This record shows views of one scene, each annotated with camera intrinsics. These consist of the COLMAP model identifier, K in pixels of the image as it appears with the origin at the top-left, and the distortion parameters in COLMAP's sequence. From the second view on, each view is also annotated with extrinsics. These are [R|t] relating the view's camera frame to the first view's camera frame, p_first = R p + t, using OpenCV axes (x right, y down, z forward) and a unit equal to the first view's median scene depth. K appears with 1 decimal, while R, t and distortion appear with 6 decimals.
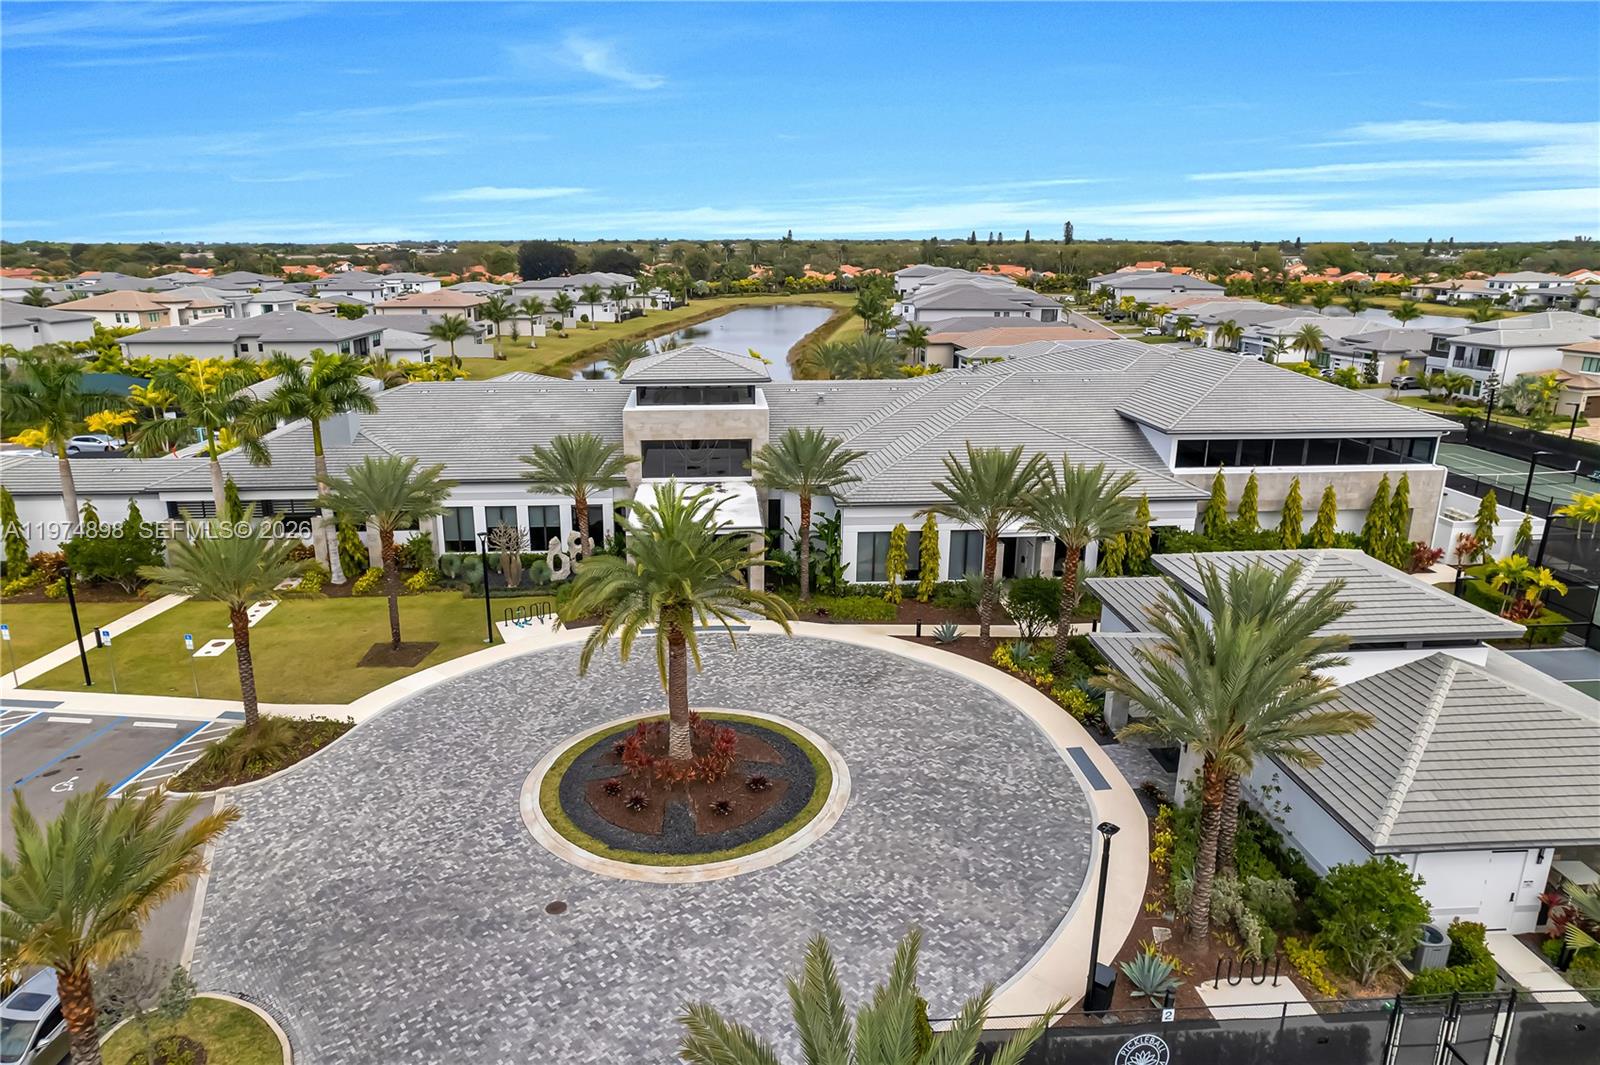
lens RADIAL K [[1031.6, 0, 784.4], [0, 1031.6, 546.1], [0, 0, 1]] dist [-0.071624, 0.068868]
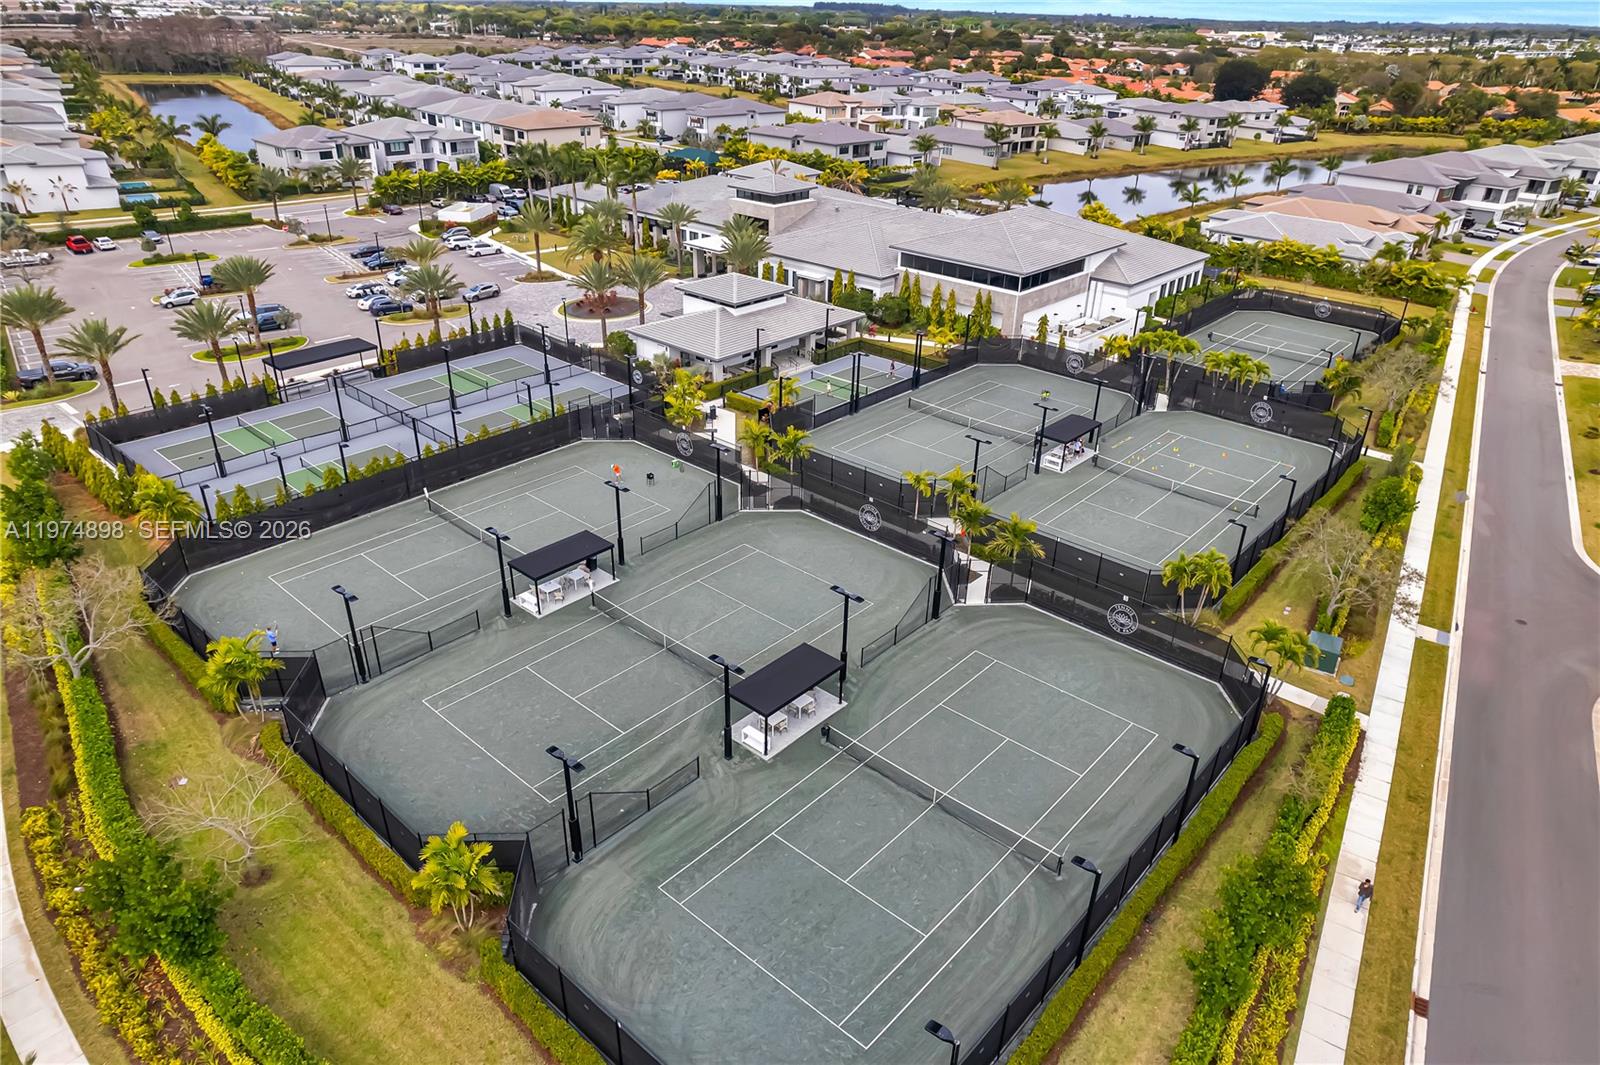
lens RADIAL K [[1031.6, 0, 803.4], [0, 1031.6, 535.6], [0, 0, 1]] dist [-0.071624, 0.068868]
pose [[0.700334, 0.348923, -0.622723, 1.680764], [-0.229174, 0.936112, 0.266784, -0.074325], [0.676026, -0.044126, 0.735556, -0.651491]]
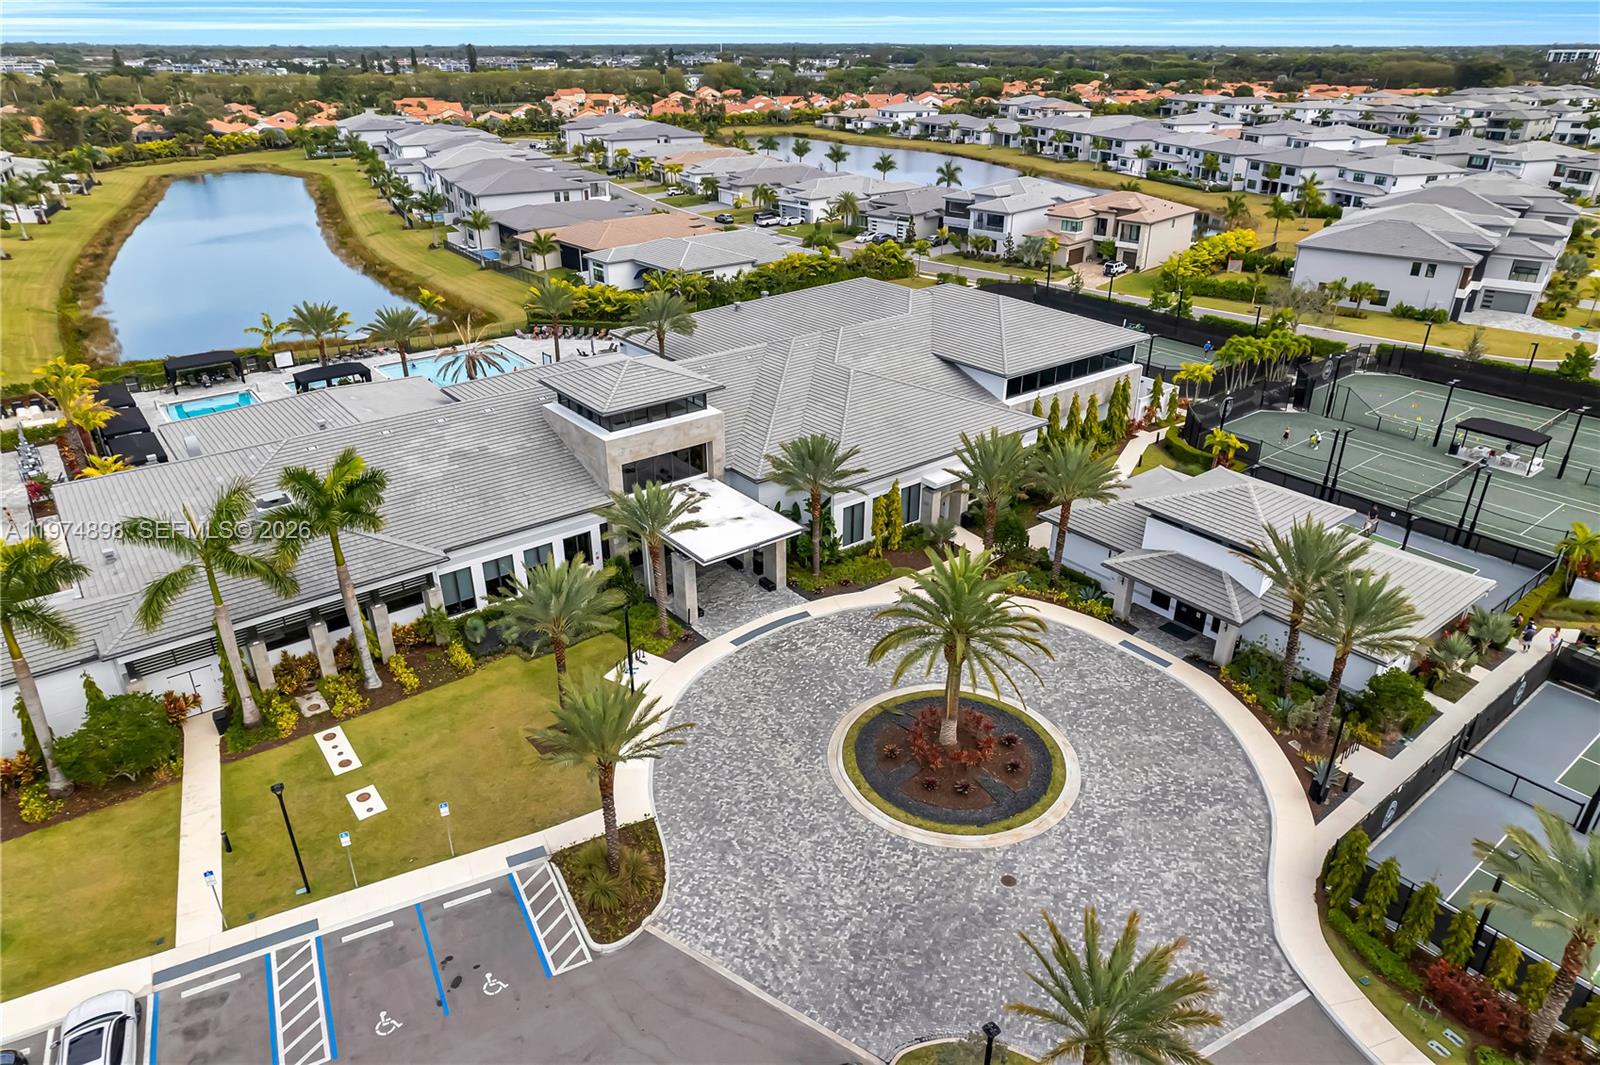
lens RADIAL K [[1031.6, 0, 823.4], [0, 1031.6, 514.5], [0, 0, 1]] dist [-0.071624, 0.068868]
pose [[0.821887, -0.235250, 0.518805, -0.524063], [0.158903, 0.969272, 0.187780, -0.215637], [-0.547039, -0.071894, 0.834014, 0.012299]]
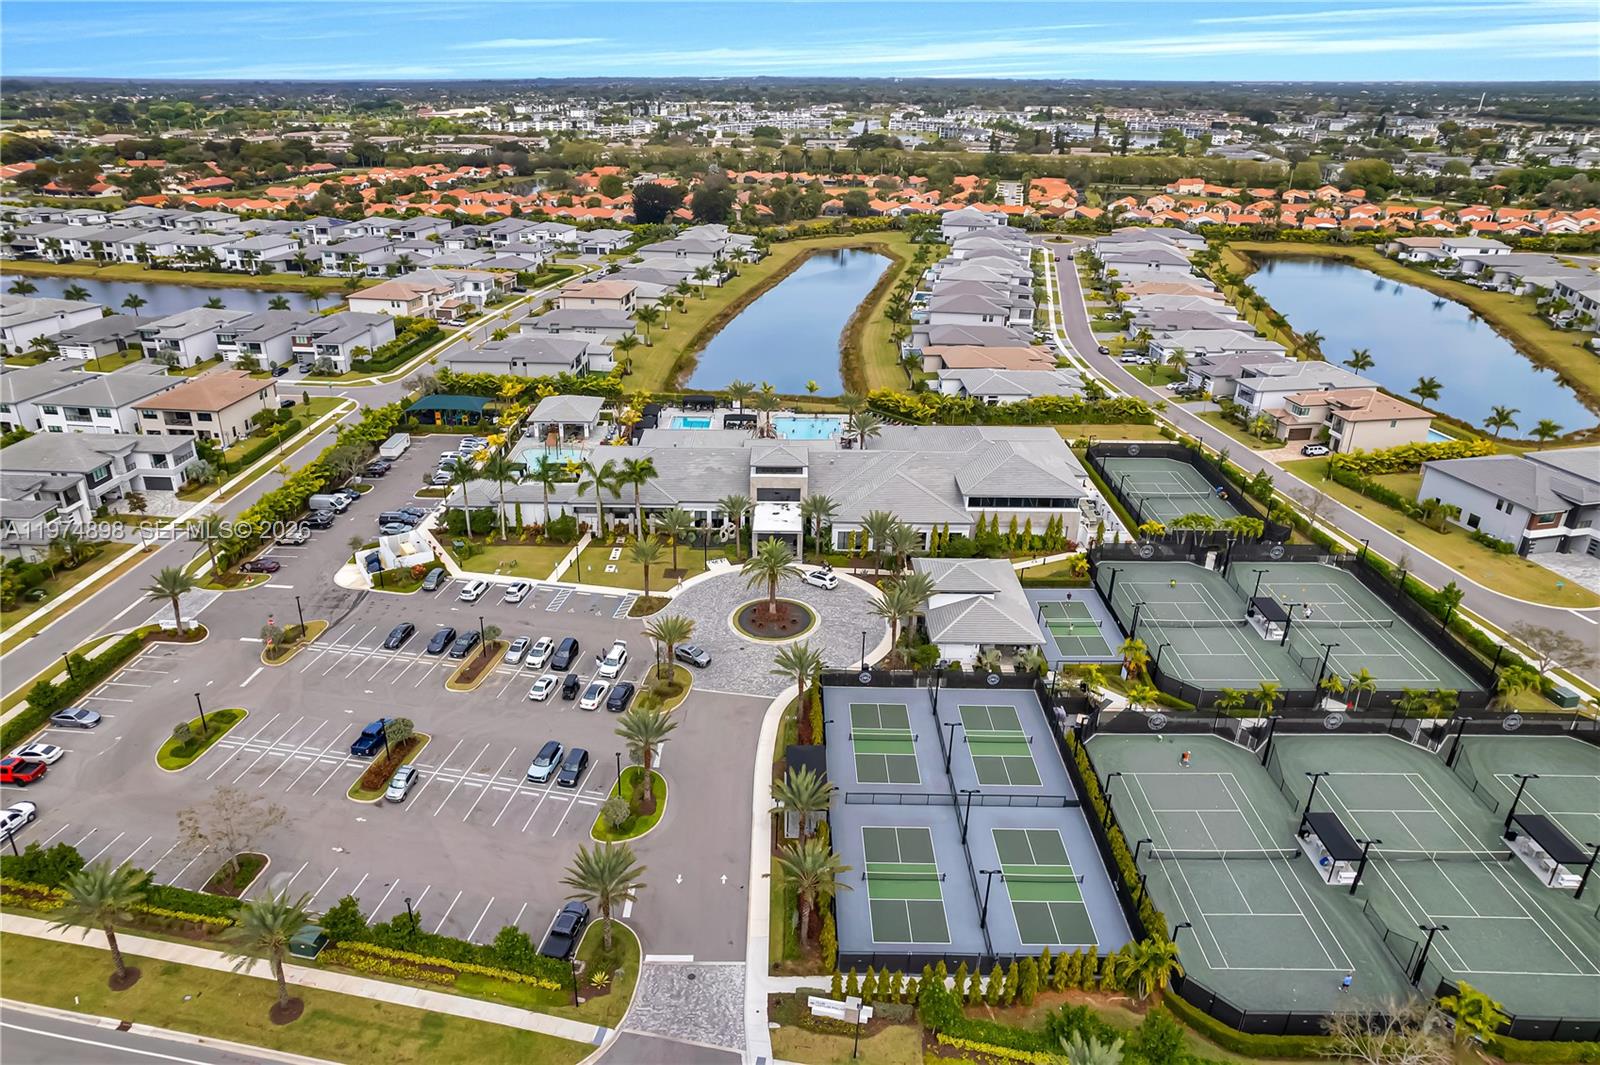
lens RADIAL K [[1031.6, 0, 786.3], [0, 1031.6, 531.2], [0, 0, 1]] dist [-0.071624, 0.068868]
pose [[0.997162, 0.039987, -0.063789, 0.098903], [-0.031367, 0.990908, 0.130832, -0.330303], [0.068440, -0.128460, 0.989350, -1.516619]]
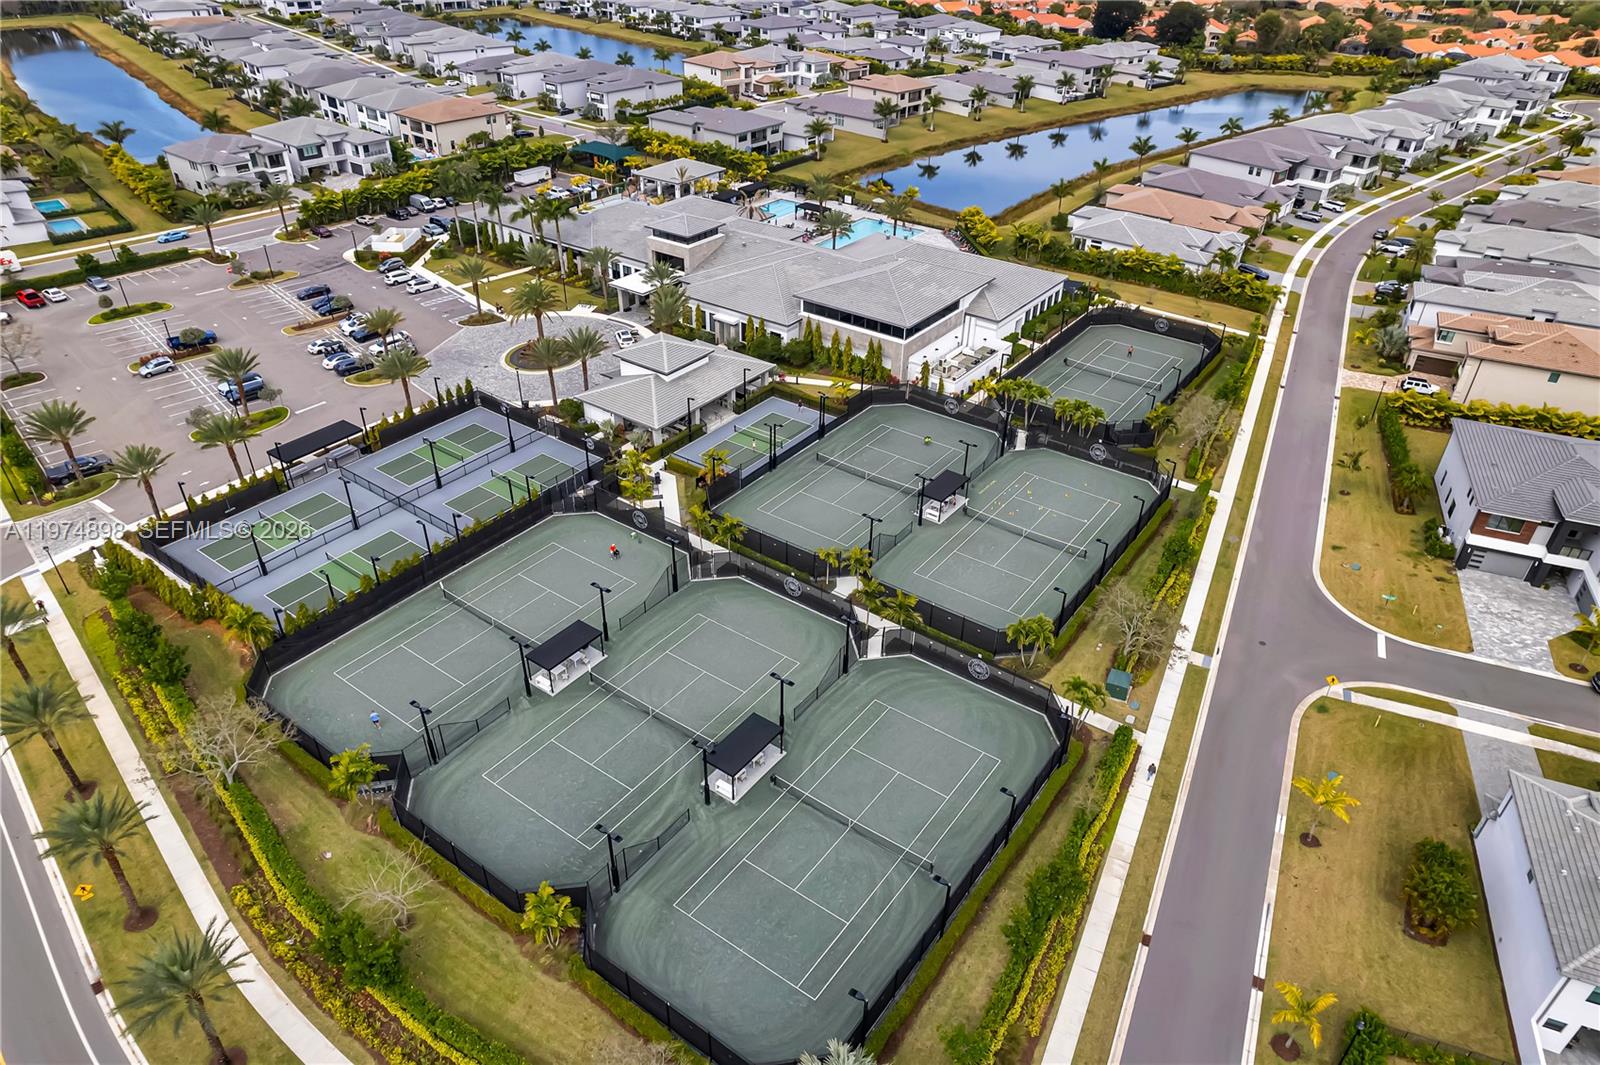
lens RADIAL K [[1031.6, 0, 805.9], [0, 1031.6, 539.3], [0, 0, 1]] dist [-0.071624, 0.068868]
pose [[0.769674, 0.369038, -0.520973, 1.789606], [-0.205512, 0.915792, 0.345093, -0.408227], [0.604455, -0.158543, 0.780704, -0.922110]]
